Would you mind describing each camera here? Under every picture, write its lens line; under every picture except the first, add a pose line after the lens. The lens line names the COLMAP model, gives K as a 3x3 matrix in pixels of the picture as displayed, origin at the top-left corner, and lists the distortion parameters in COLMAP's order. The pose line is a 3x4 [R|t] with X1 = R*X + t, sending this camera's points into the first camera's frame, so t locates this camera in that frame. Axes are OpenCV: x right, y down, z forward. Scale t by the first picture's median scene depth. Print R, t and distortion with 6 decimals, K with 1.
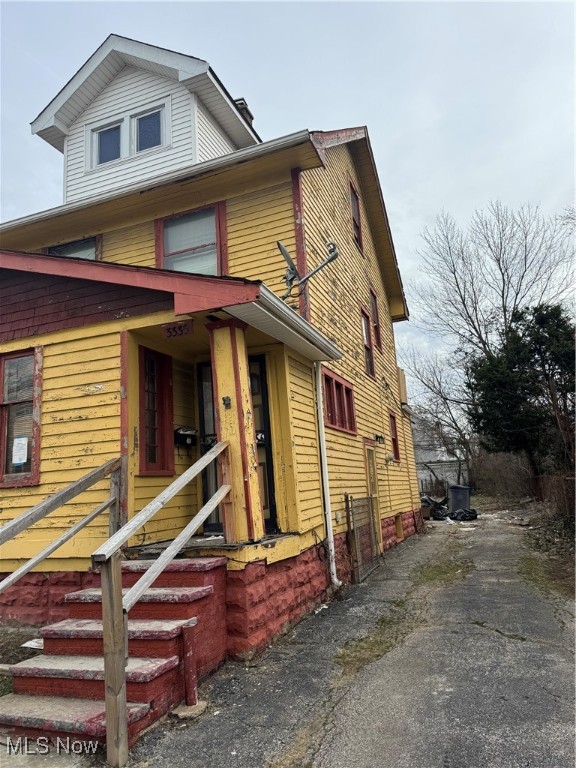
lens RADIAL K [[544.0, 0, 288.0], [0, 544.0, 384.0], [0, 0, 1]] dist [0.031082, -0.051169]
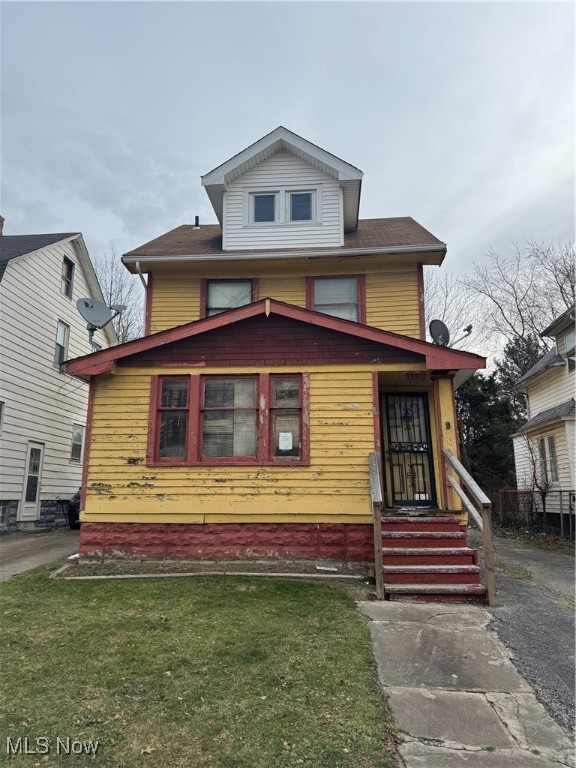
lens RADIAL K [[544.0, 0, 288.0], [0, 544.0, 384.0], [0, 0, 1]] dist [0.031082, -0.051169]
pose [[0.961534, 0.118580, 0.247772, -0.859959], [-0.114752, 0.992944, -0.029887, 0.012146], [-0.249568, 0.000305, 0.968357, -0.420471]]
